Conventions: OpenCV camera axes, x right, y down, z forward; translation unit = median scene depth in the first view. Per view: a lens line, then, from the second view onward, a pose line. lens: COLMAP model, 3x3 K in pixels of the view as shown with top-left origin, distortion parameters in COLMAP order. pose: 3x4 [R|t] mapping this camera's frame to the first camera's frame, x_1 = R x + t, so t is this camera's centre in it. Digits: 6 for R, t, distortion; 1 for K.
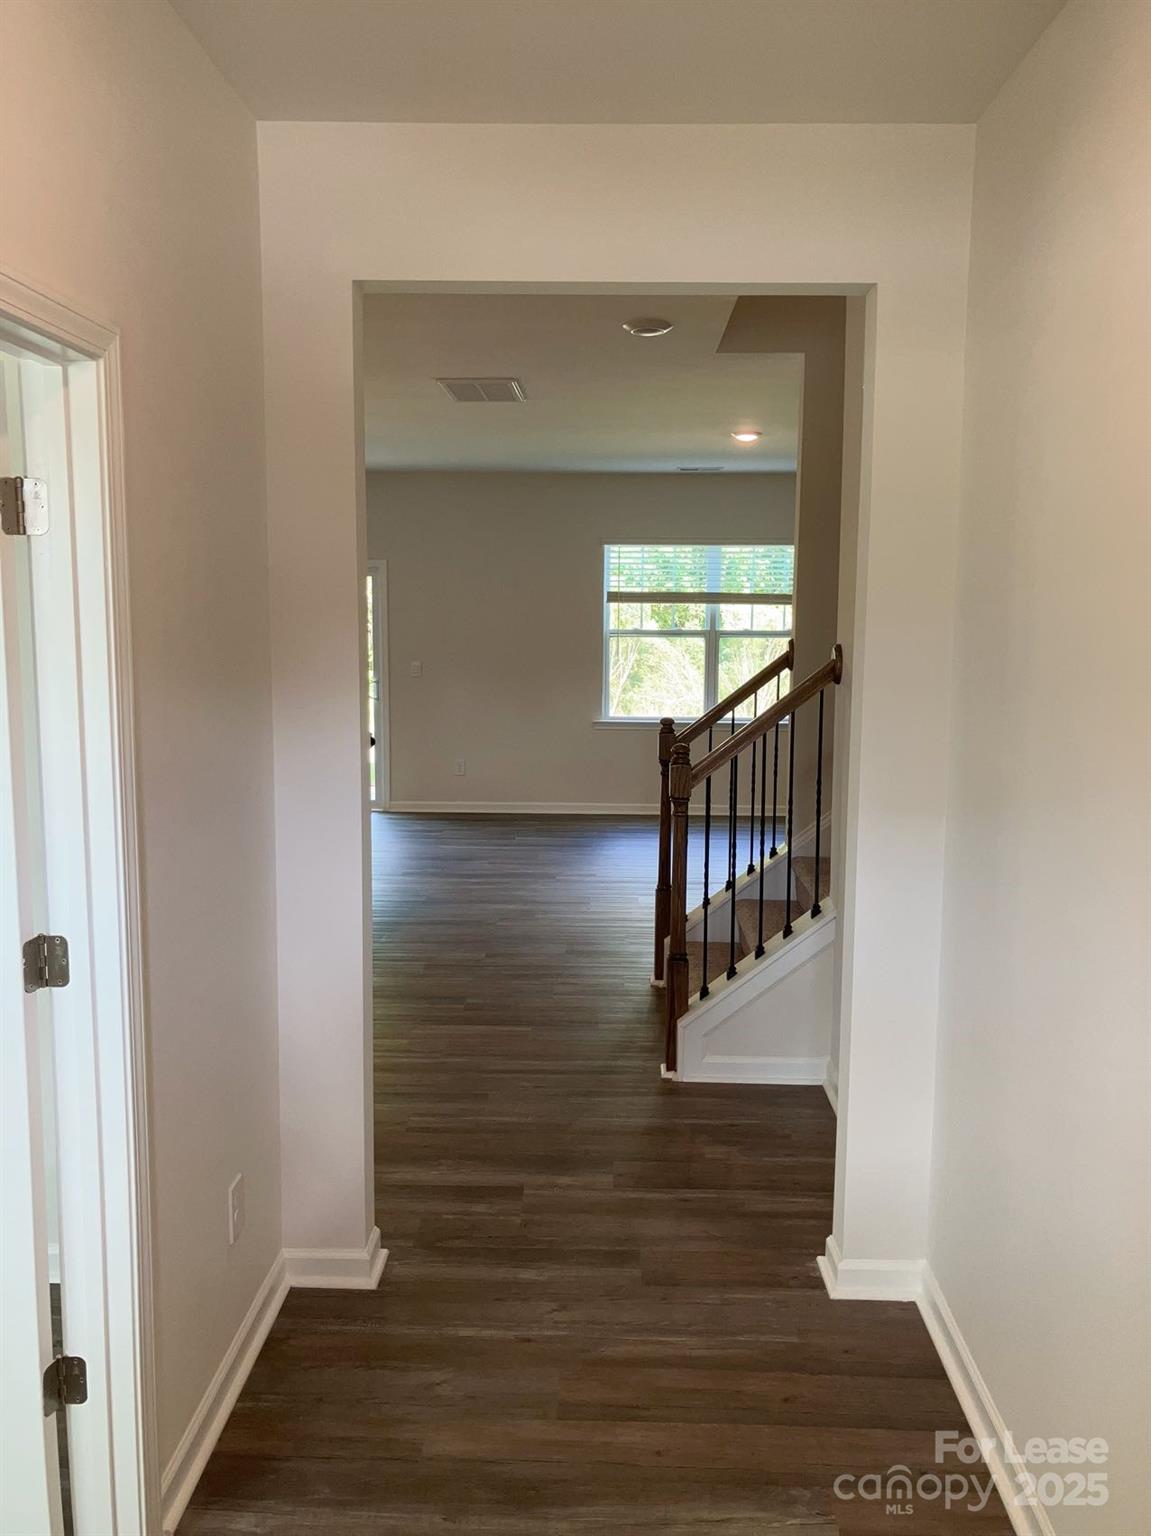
lens RADIAL K [[1254.7, 0, 575.5], [0, 1254.7, 768.0], [0, 0, 1]] dist [0.011365, 0.006597]
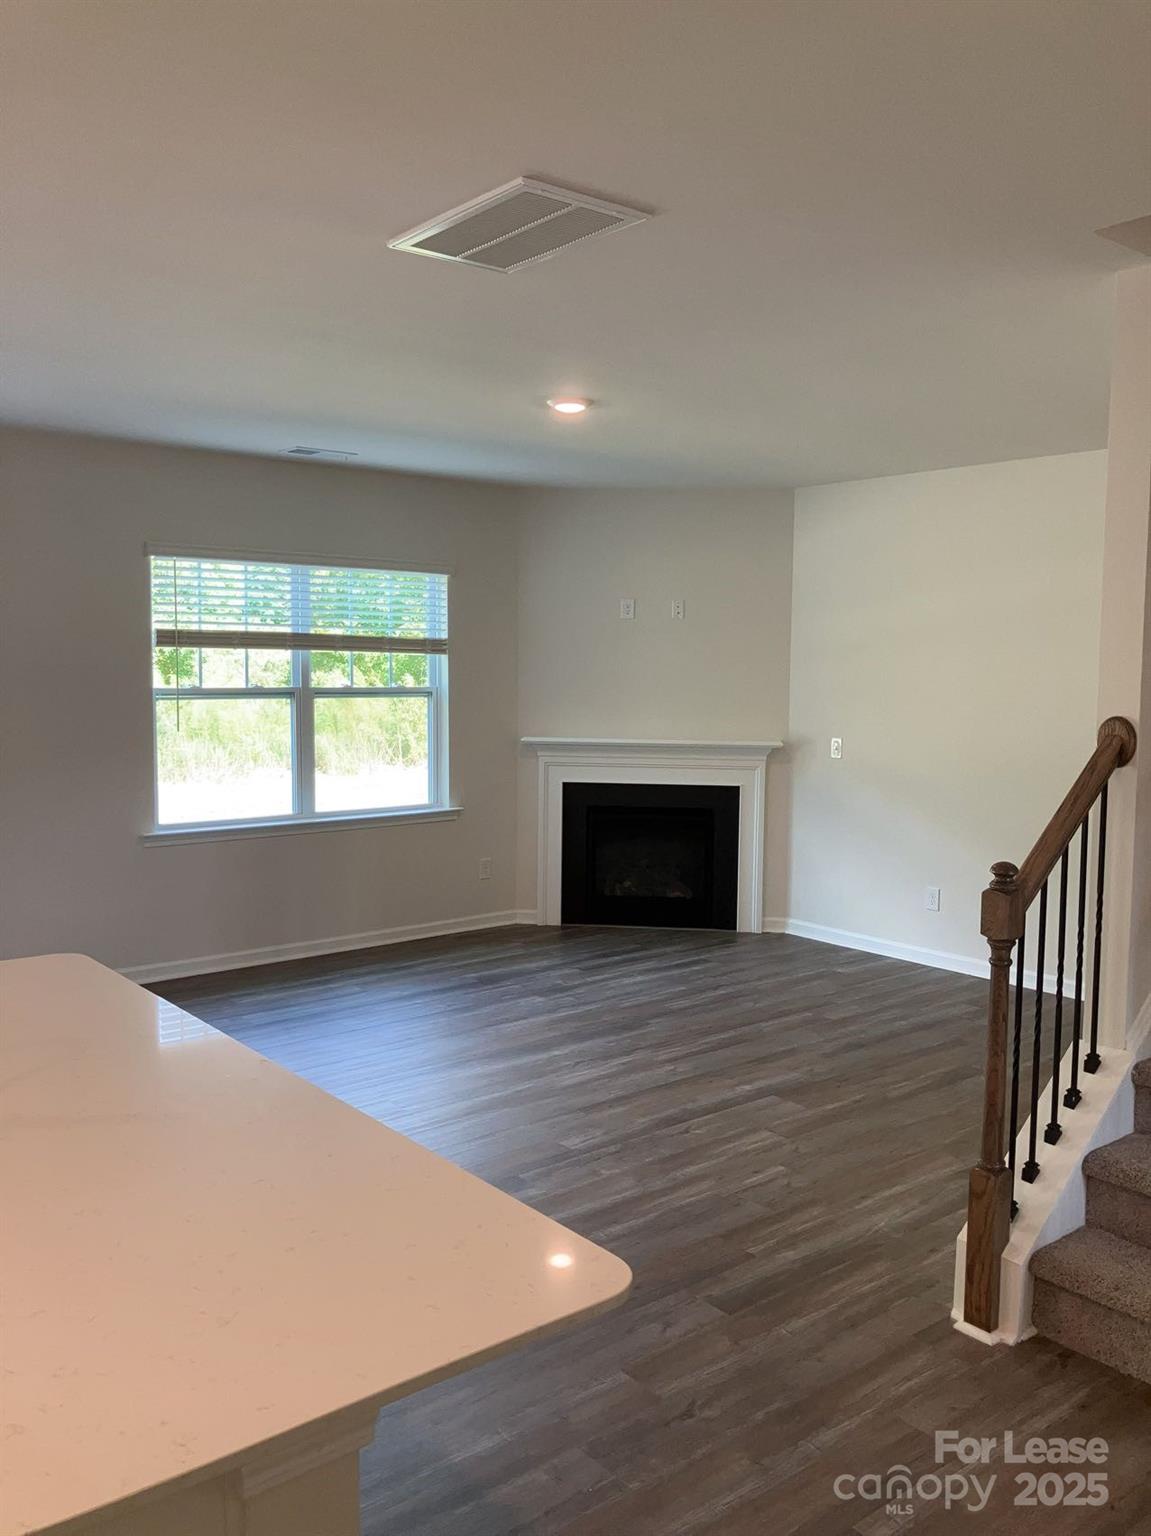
lens RADIAL K [[1254.7, 0, 575.5], [0, 1254.7, 768.0], [0, 0, 1]] dist [0.011365, 0.006597]
pose [[0.734263, -0.056417, 0.676517, -0.253183], [0.077532, 0.996989, -0.001008, -0.053437], [-0.674424, 0.053192, 0.736426, 0.392359]]
